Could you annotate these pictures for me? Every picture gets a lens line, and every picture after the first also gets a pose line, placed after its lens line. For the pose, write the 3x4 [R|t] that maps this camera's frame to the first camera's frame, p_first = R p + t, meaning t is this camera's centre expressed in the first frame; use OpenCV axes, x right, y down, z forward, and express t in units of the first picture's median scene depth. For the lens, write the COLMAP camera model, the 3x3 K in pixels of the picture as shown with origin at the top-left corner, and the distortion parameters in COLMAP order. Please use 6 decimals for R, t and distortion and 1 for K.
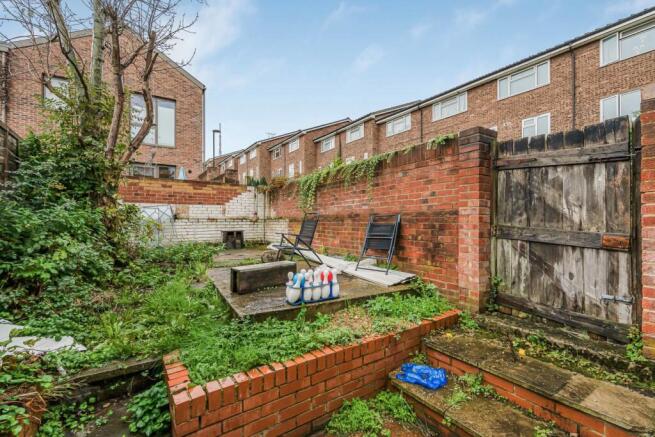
lens RADIAL K [[289.9, 0, 330.7], [0, 289.9, 219.2], [0, 0, 1]] dist [-0.001234, 0.000460]
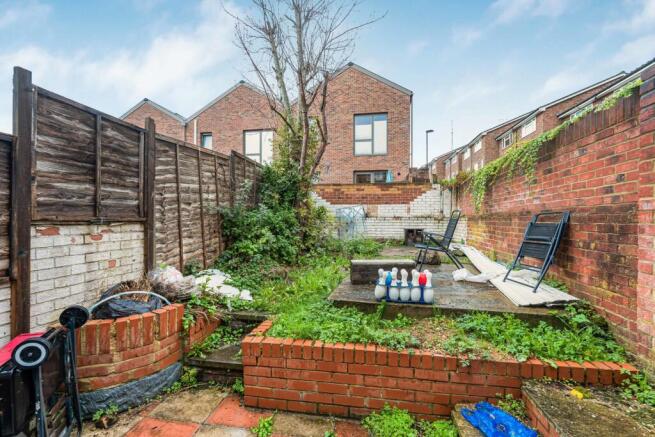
lens RADIAL K [[289.9, 0, 330.7], [0, 289.9, 219.2], [0, 0, 1]] dist [-0.001234, 0.000460]
pose [[0.718216, 0.004680, -0.695805, 0.314923], [-0.000076, 0.999978, 0.006647, -0.000919], [0.695820, -0.004721, 0.718200, 0.094280]]
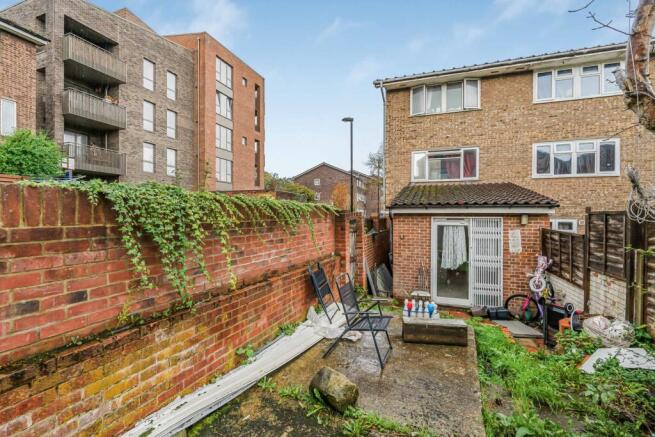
lens RADIAL K [[289.9, 0, 330.7], [0, 289.9, 219.2], [0, 0, 1]] dist [-0.001234, 0.000460]
pose [[-0.572825, -0.006714, 0.819650, -0.762427], [-0.006575, 0.999972, 0.003596, -0.193936], [-0.819652, -0.003329, -0.572853, 1.650068]]
